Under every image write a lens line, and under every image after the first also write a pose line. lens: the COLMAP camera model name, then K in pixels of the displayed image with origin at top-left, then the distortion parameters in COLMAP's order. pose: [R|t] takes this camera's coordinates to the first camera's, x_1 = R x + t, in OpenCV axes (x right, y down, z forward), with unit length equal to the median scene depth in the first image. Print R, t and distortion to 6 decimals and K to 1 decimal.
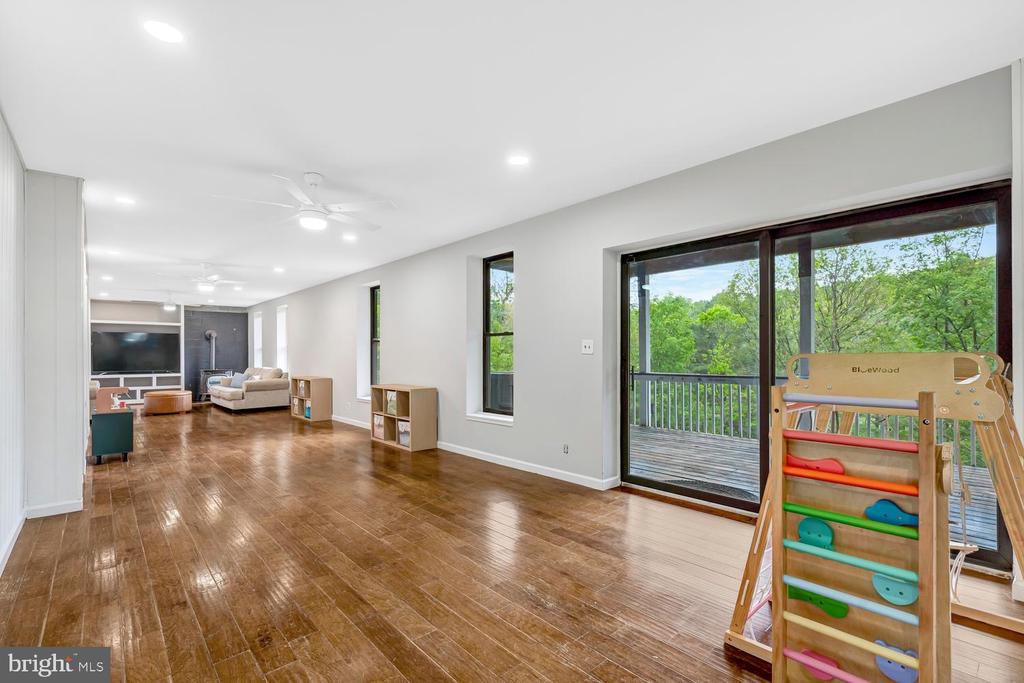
lens RADIAL K [[471.6, 0, 510.0], [0, 471.6, 347.3], [0, 0, 1]] dist [0.000265, 0.000074]
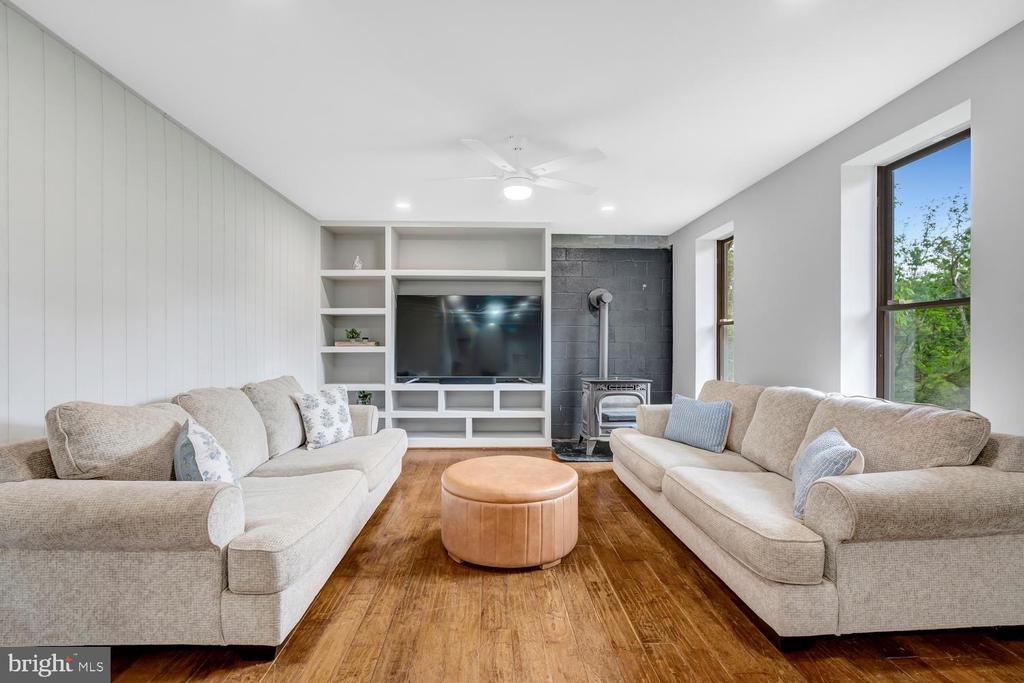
lens RADIAL K [[471.6, 0, 510.0], [0, 471.6, 347.3], [0, 0, 1]] dist [0.000265, 0.000074]
pose [[0.777567, 0.009351, -0.628730, -0.463340], [-0.001960, 0.999921, 0.012447, 0.015175], [0.628797, -0.008446, 0.777524, 0.661776]]
